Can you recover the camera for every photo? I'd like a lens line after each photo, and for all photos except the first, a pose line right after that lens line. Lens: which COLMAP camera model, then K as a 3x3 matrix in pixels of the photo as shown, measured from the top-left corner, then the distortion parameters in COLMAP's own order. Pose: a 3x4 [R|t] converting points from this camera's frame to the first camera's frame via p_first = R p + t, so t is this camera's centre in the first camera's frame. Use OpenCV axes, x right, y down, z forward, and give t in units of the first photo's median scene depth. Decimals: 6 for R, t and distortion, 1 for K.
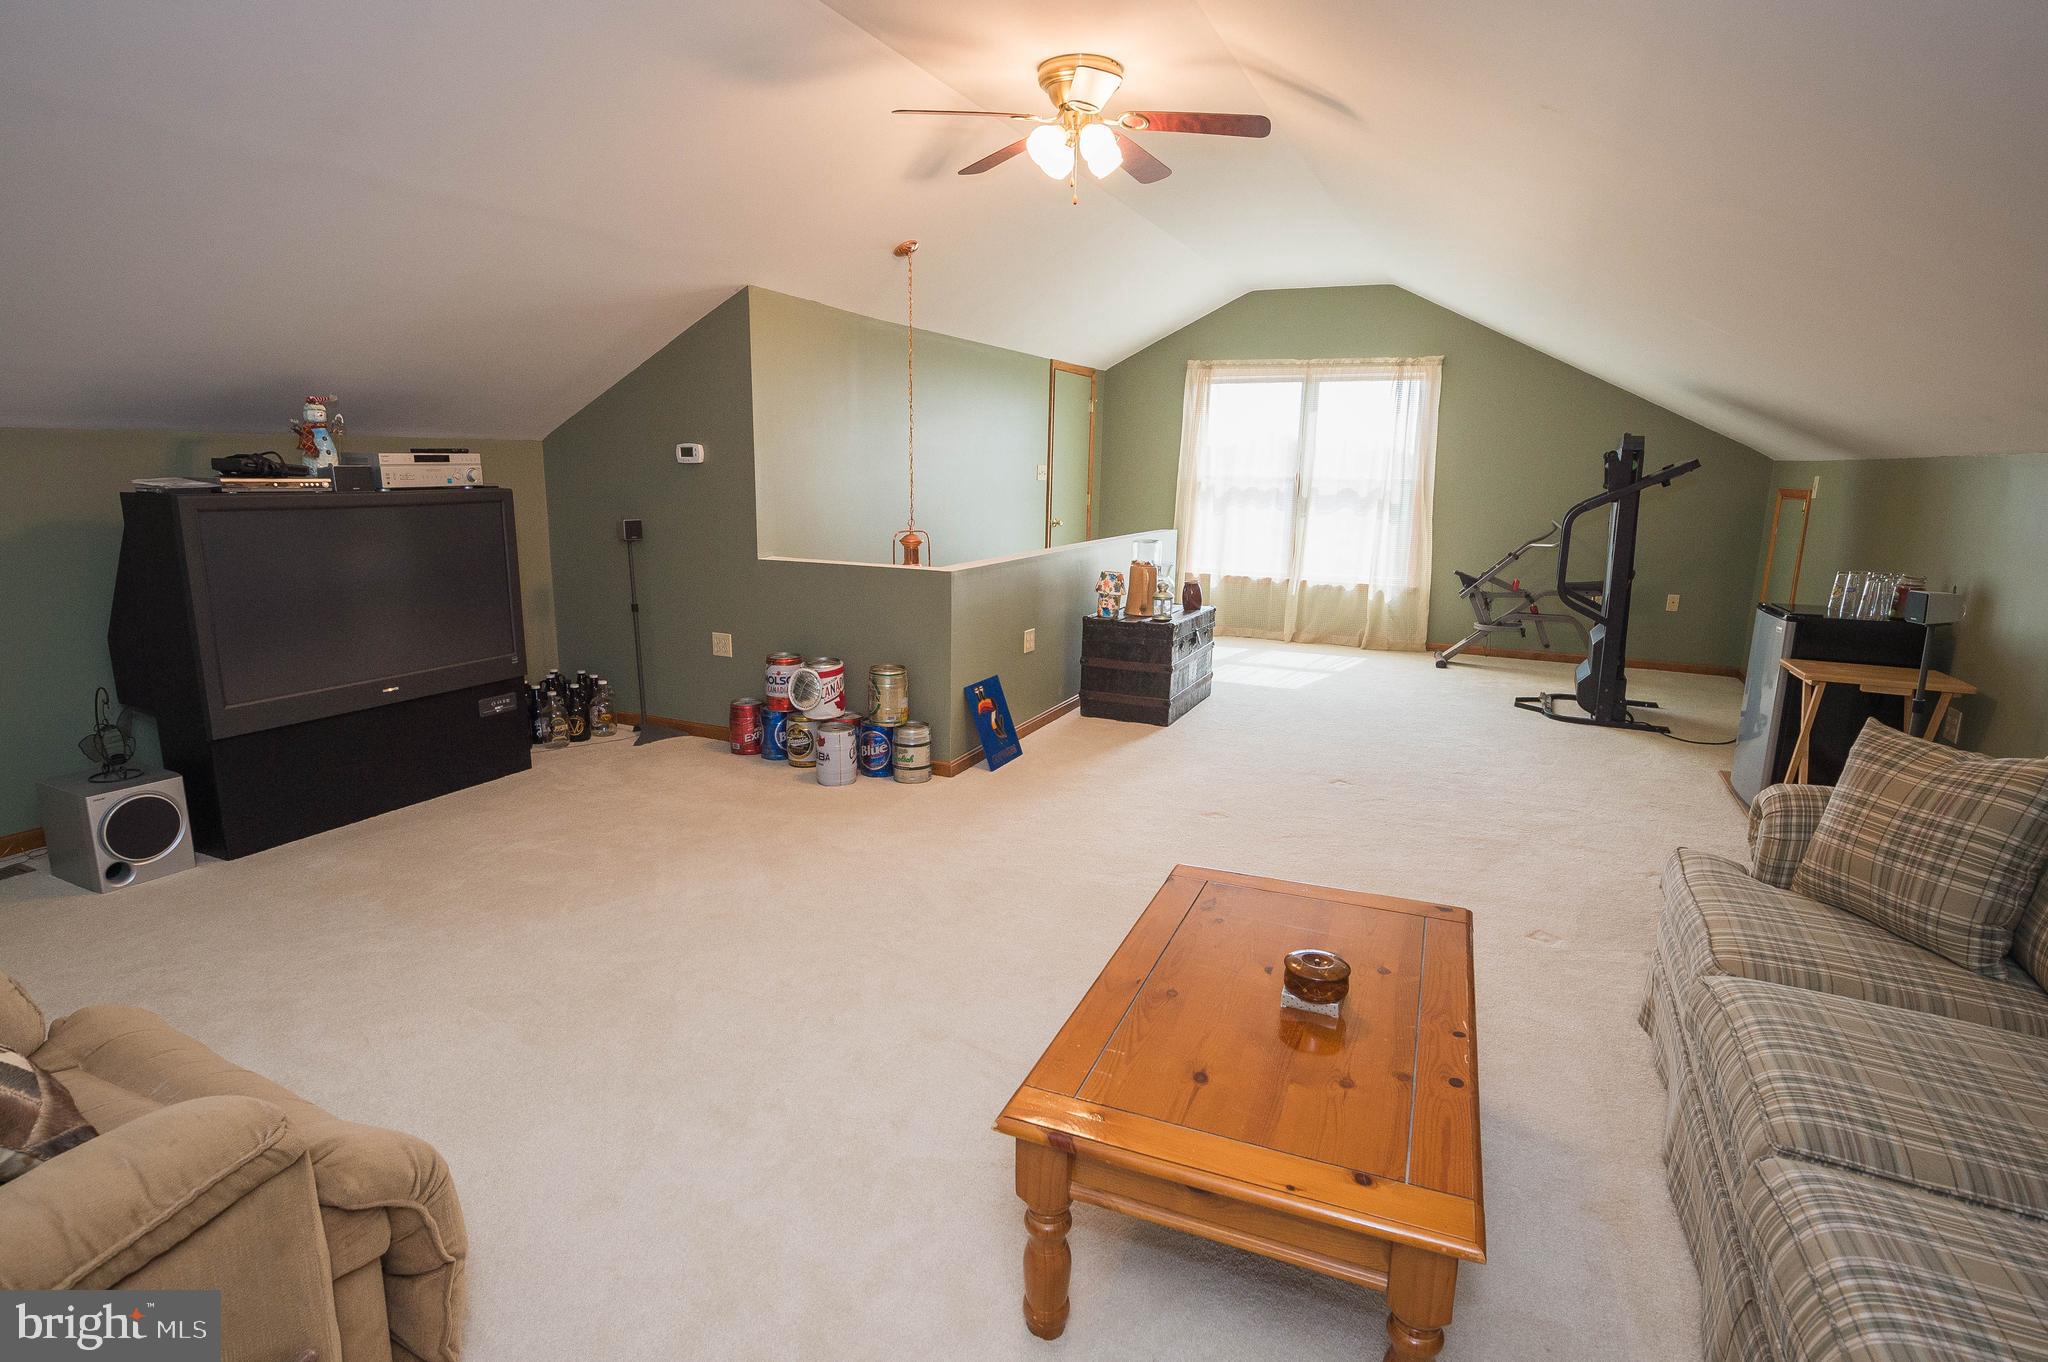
lens RADIAL K [[1030.3, 0, 980.5], [0, 1030.3, 683.2], [0, 0, 1]] dist [-0.001922, -0.007470]
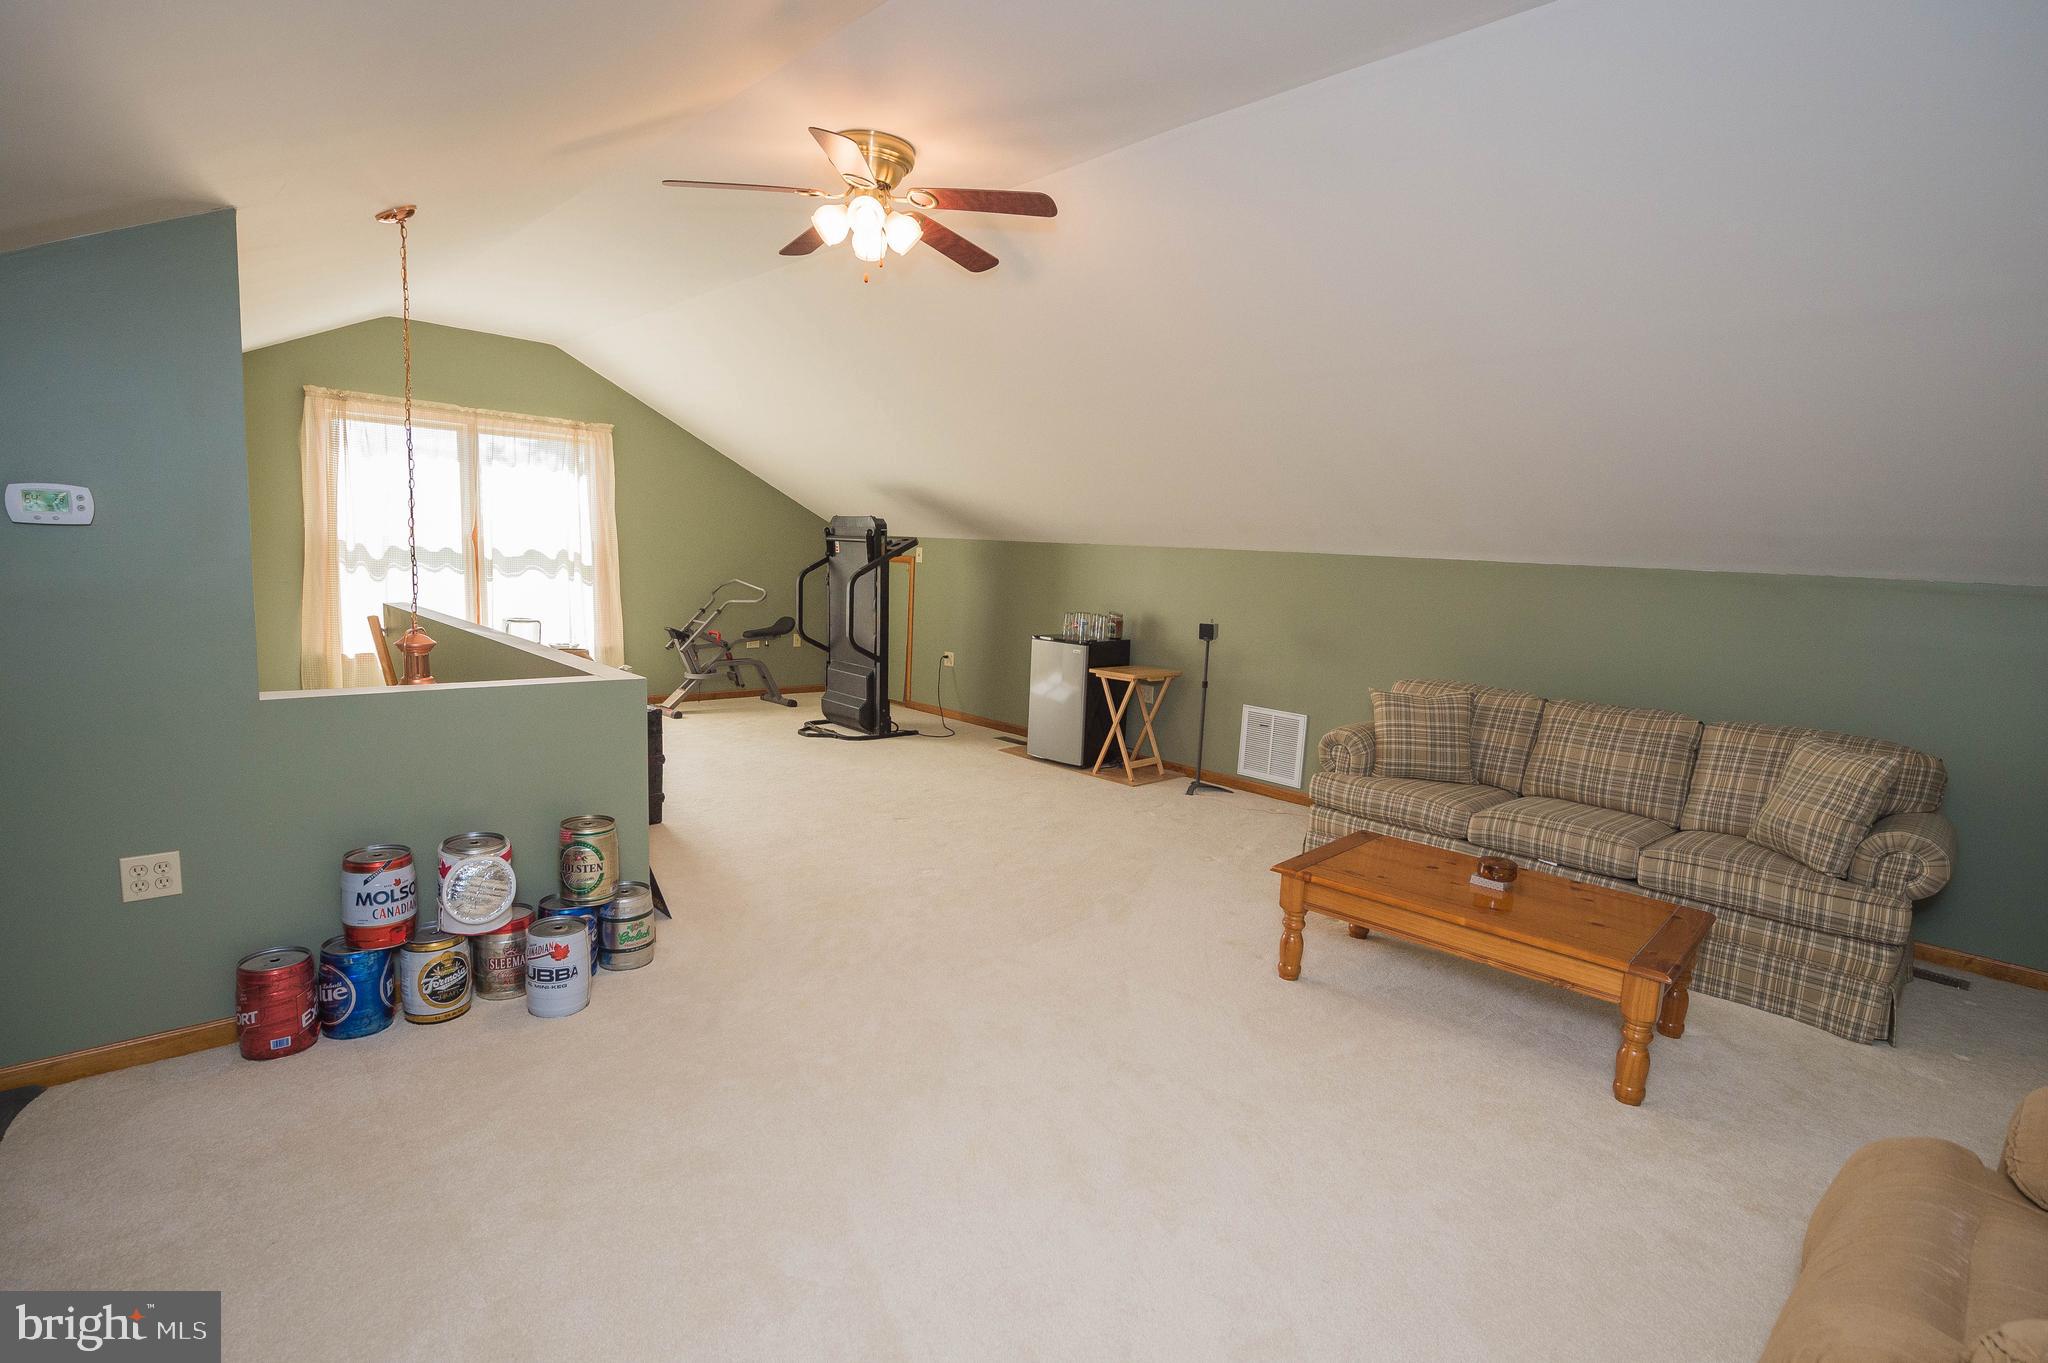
lens RADIAL K [[996.6, 0, 1018.9], [0, 996.6, 685.2], [0, 0, 1]] dist [-0.001824, -0.005982]
pose [[0.340490, -0.125123, 0.931886, -0.397527], [0.153231, 0.985240, 0.076300, -0.074003], [-0.927678, 0.116814, 0.354637, 0.298904]]
